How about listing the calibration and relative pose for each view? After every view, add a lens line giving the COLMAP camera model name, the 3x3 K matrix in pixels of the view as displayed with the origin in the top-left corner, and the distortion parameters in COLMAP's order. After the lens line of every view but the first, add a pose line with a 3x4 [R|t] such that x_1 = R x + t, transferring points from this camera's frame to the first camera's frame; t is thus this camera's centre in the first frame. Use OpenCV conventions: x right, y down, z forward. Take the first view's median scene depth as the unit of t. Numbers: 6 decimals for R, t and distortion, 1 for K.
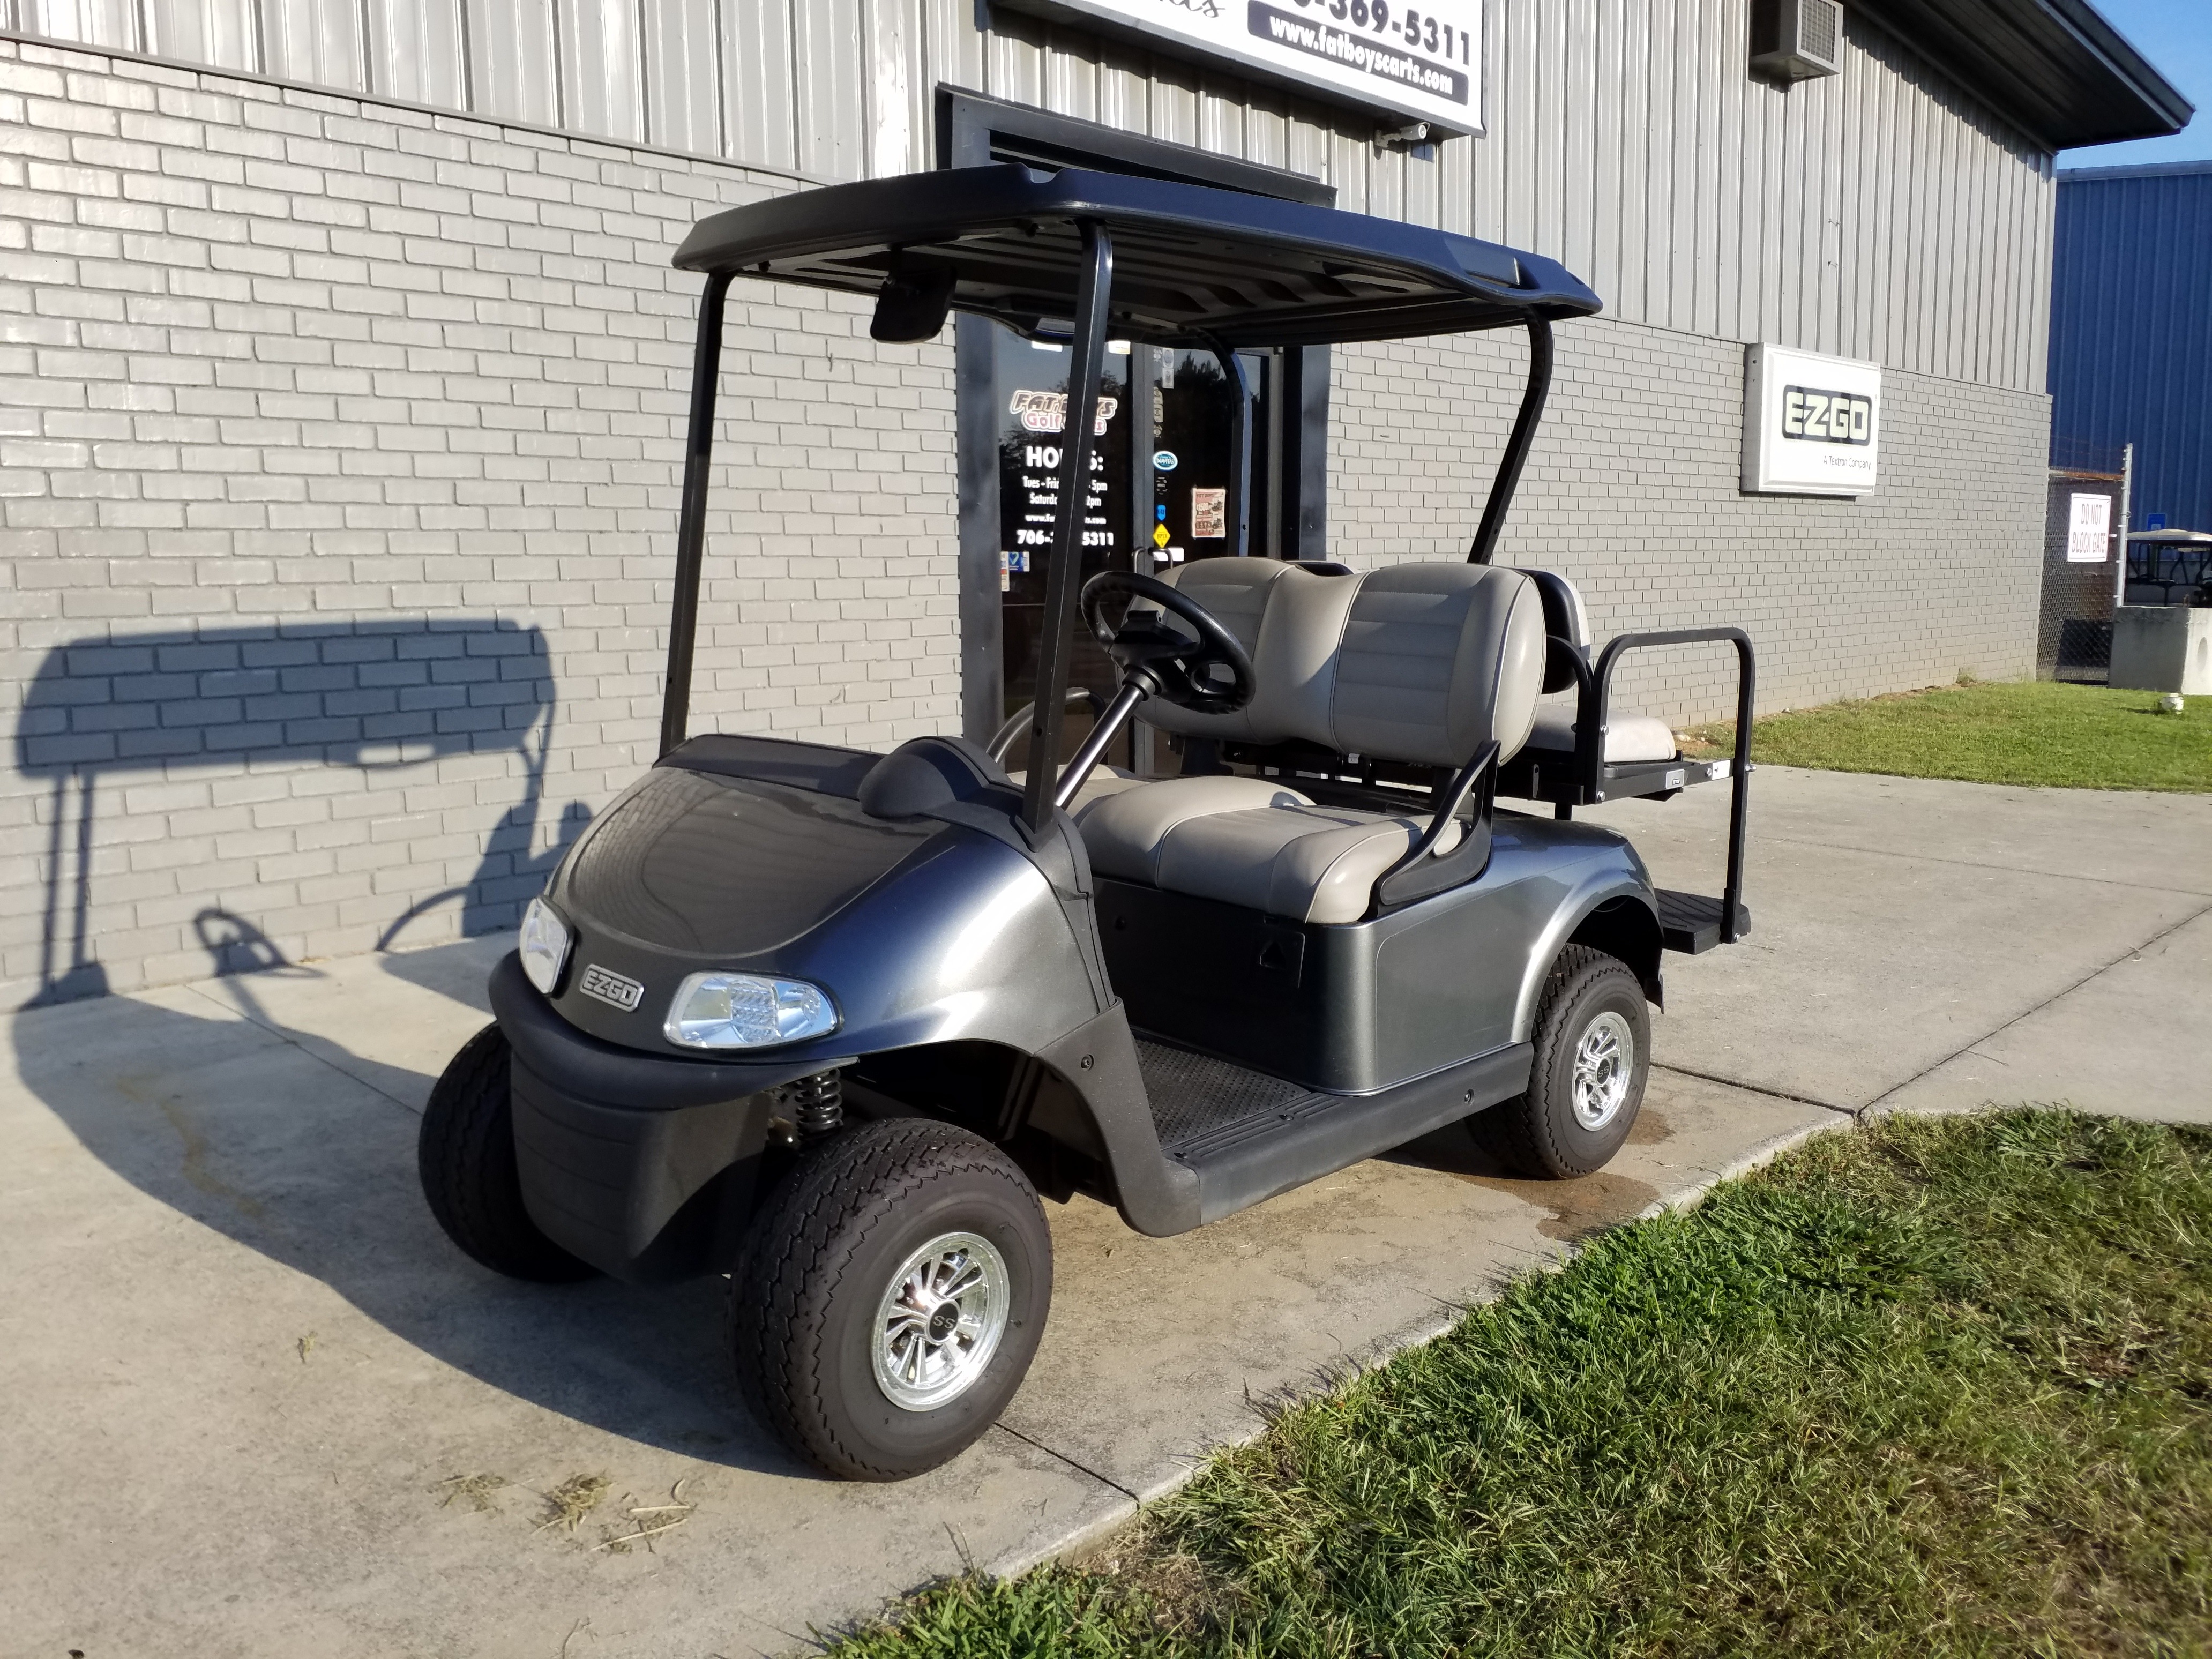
lens RADIAL K [[1765.6, 0, 1101.4], [0, 1765.6, 828.9], [0, 0, 1]] dist [-0.002340, -0.009094]
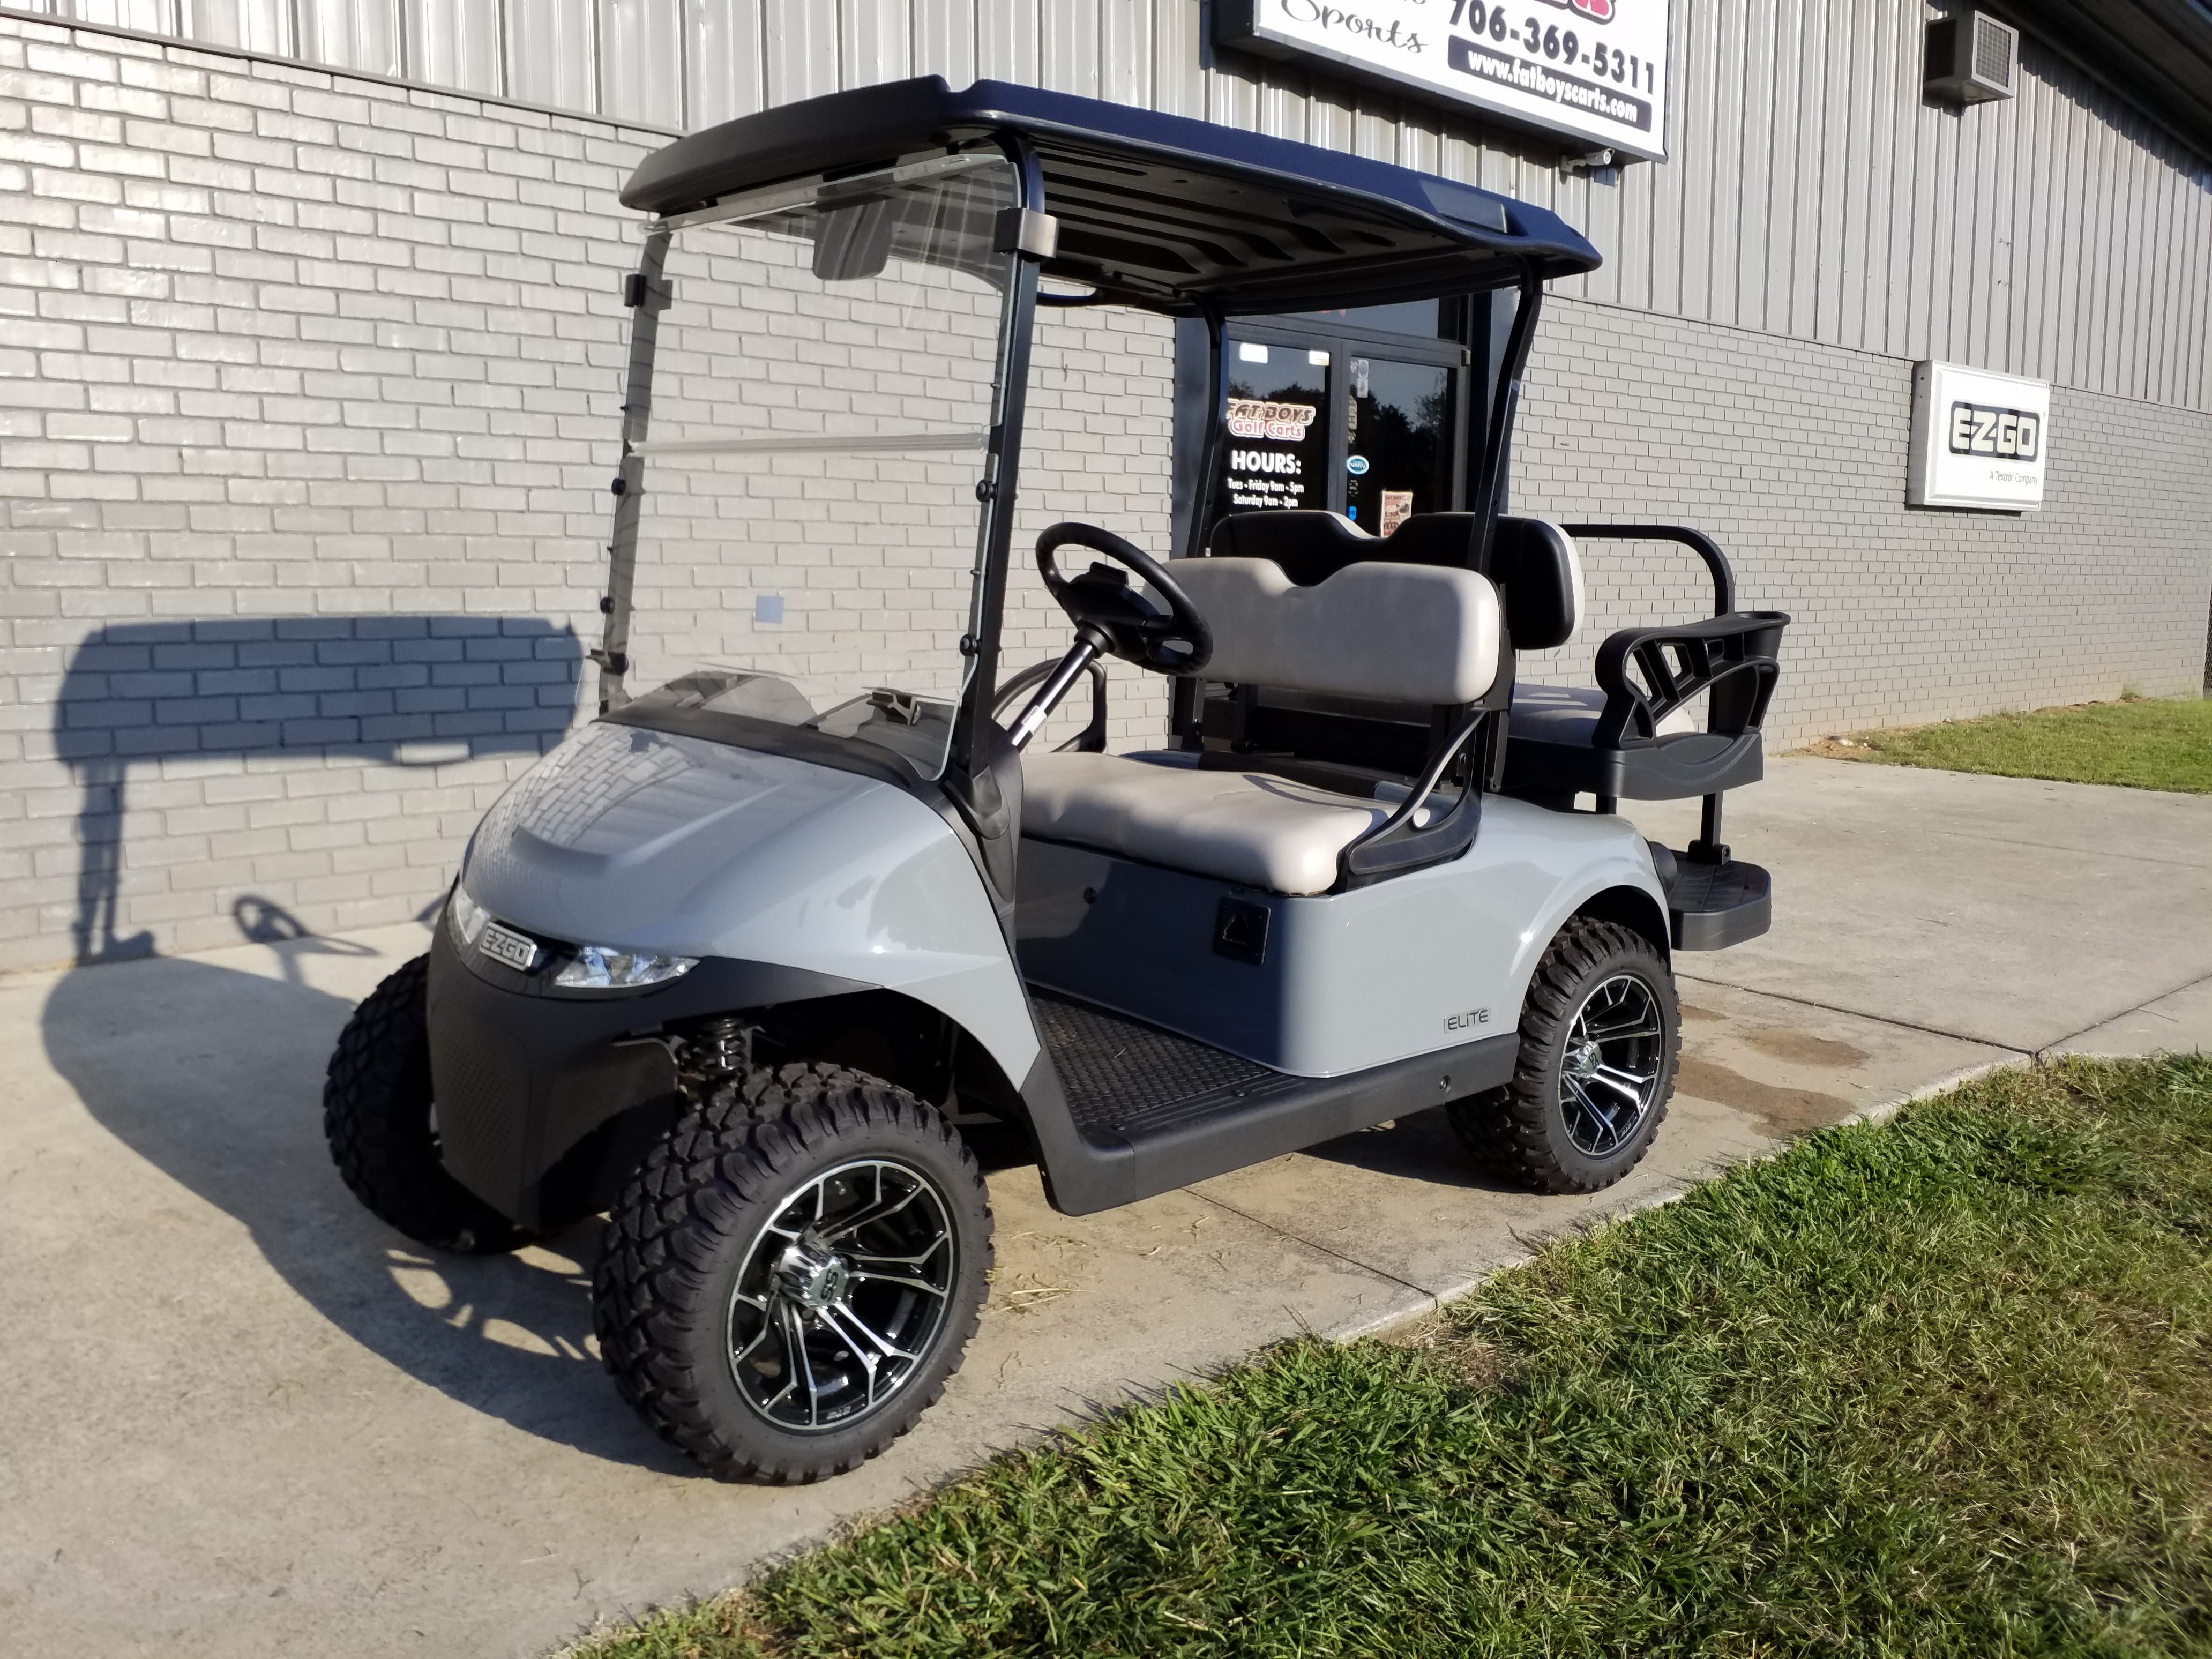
lens RADIAL K [[1771.1, 0, 1097.1], [0, 1771.1, 818.3], [0, 0, 1]] dist [-0.005294, -0.001223]
pose [[0.997293, 0.023274, -0.069756, -0.063514], [-0.024279, 0.999613, -0.013598, 0.034054], [0.069413, 0.015255, 0.997471, -0.110992]]
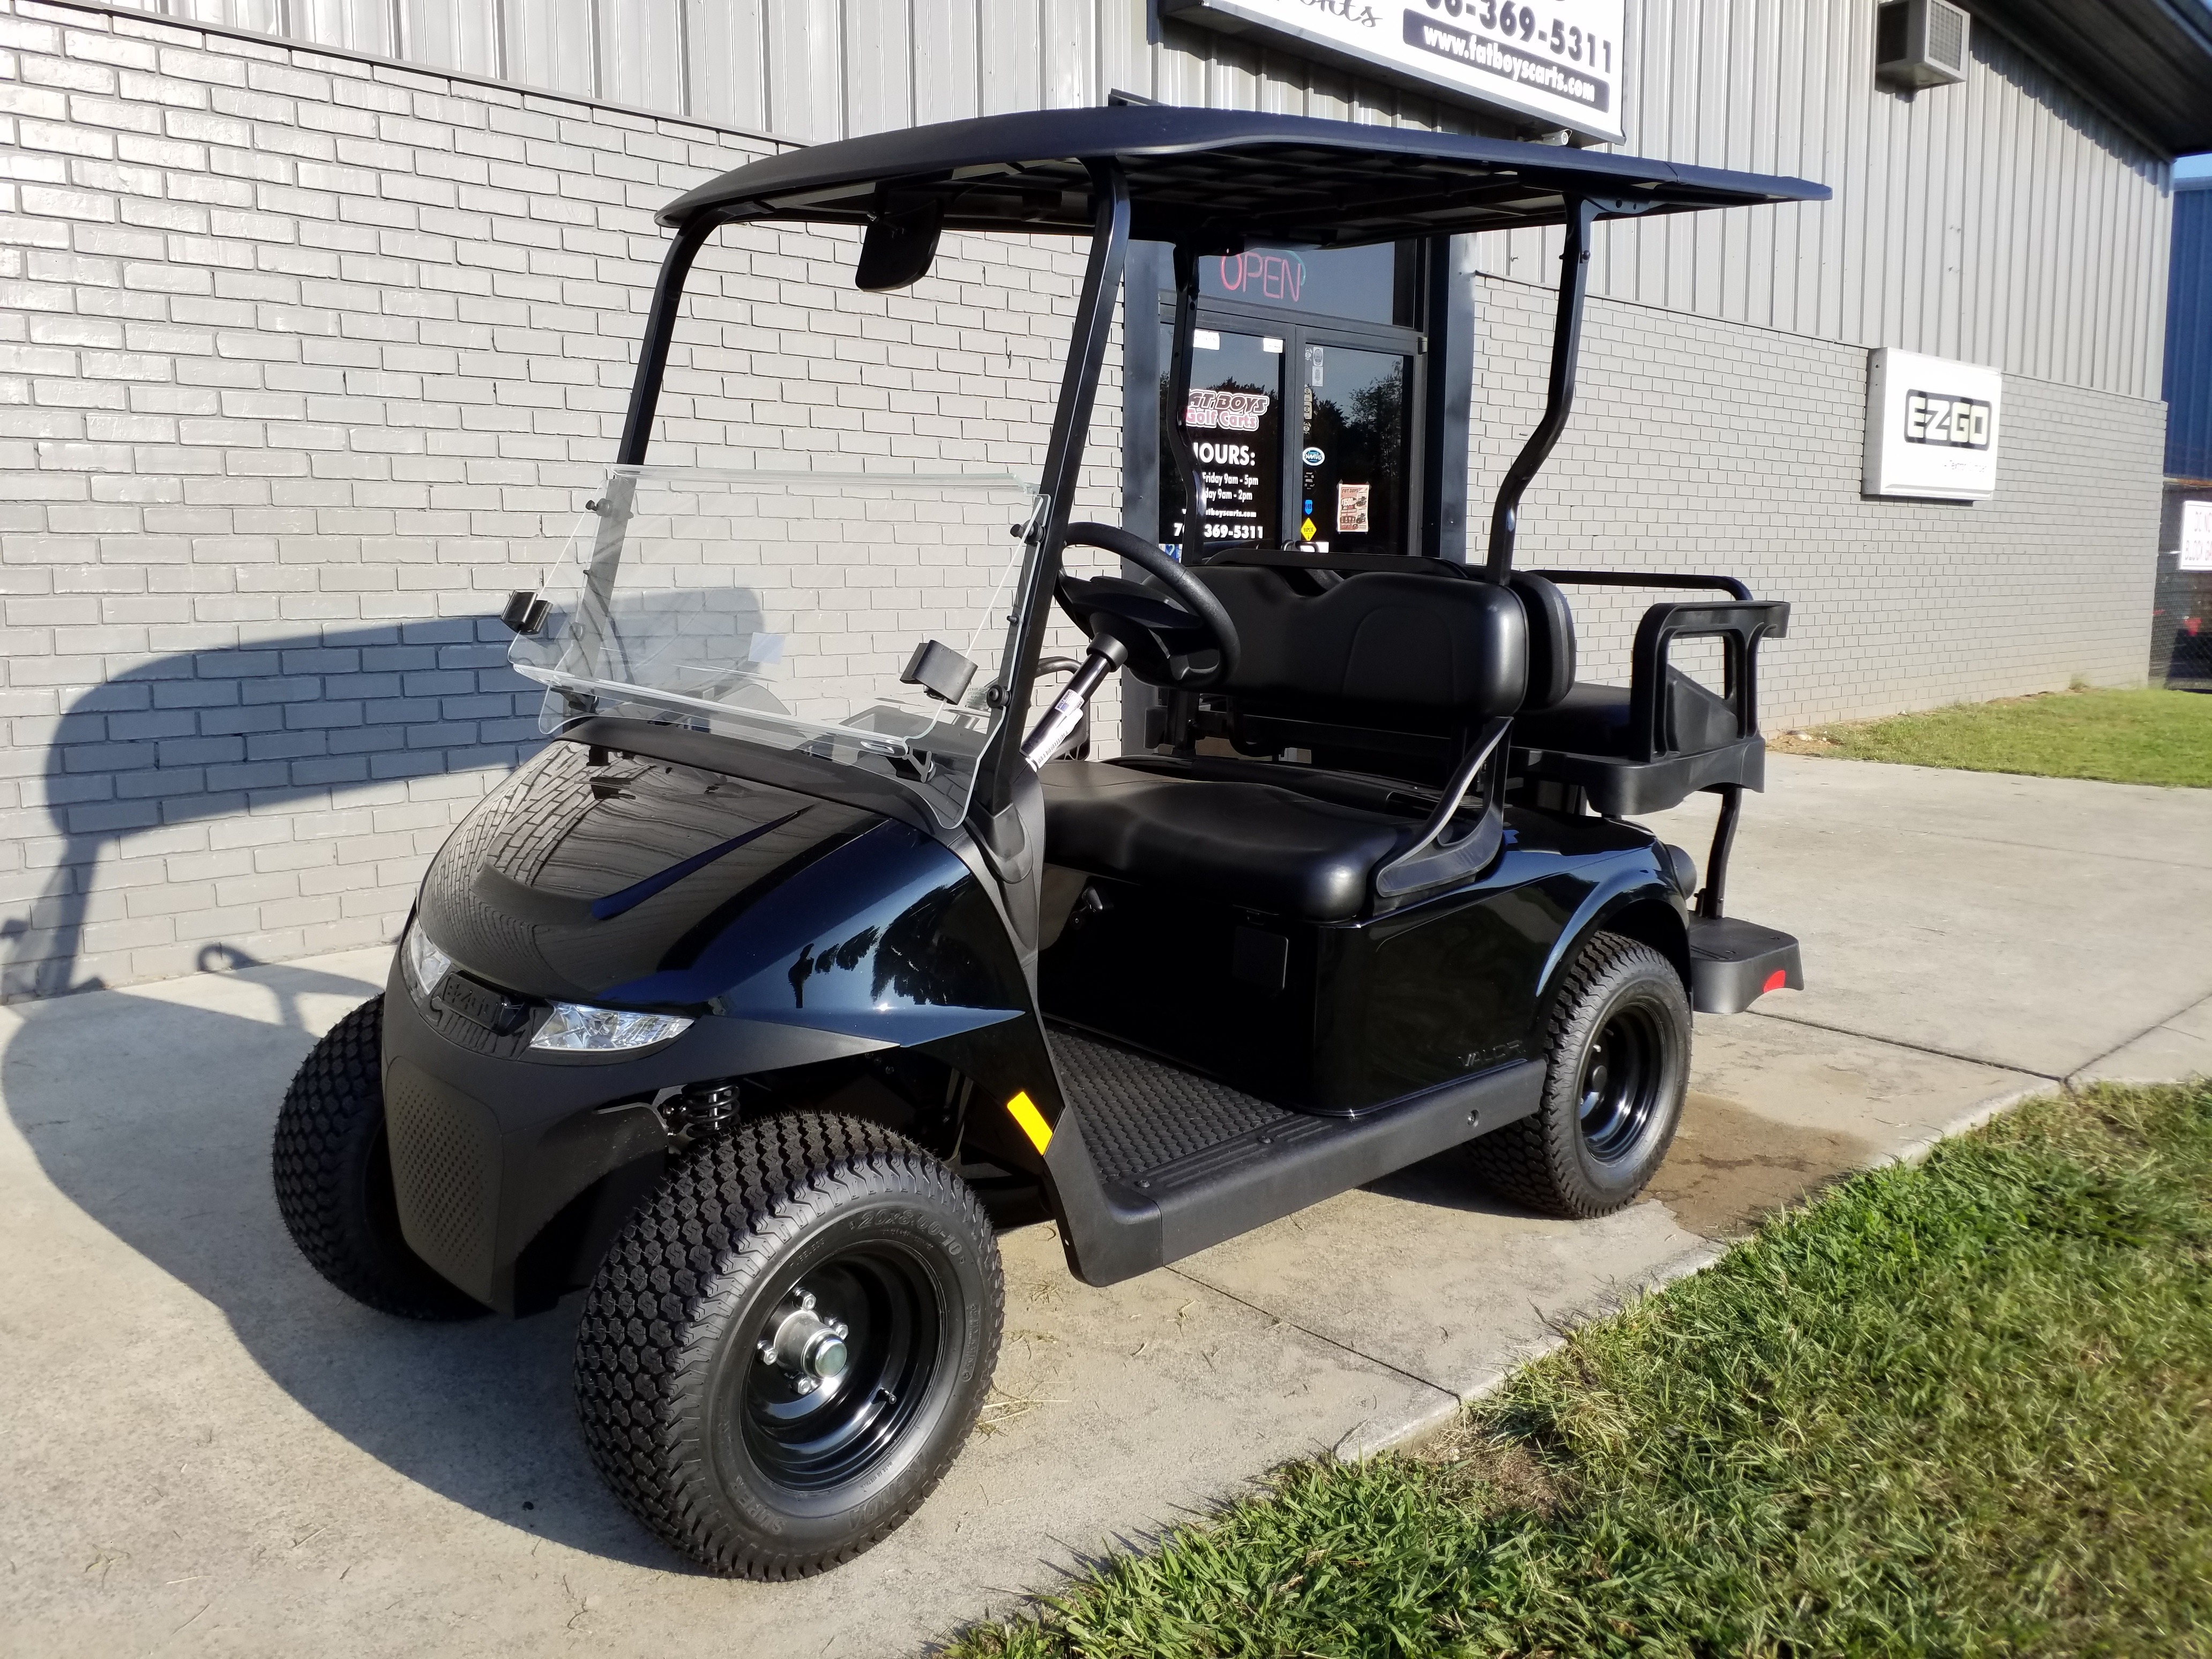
lens RADIAL K [[1761.9, 0, 1103.0], [0, 1761.9, 812.2], [0, 0, 1]] dist [-0.004928, 0.002362]
pose [[0.999390, 0.011052, -0.033122, -0.076935], [-0.011531, 0.999831, -0.014323, 0.020646], [0.032958, 0.014697, 0.999349, -0.034538]]
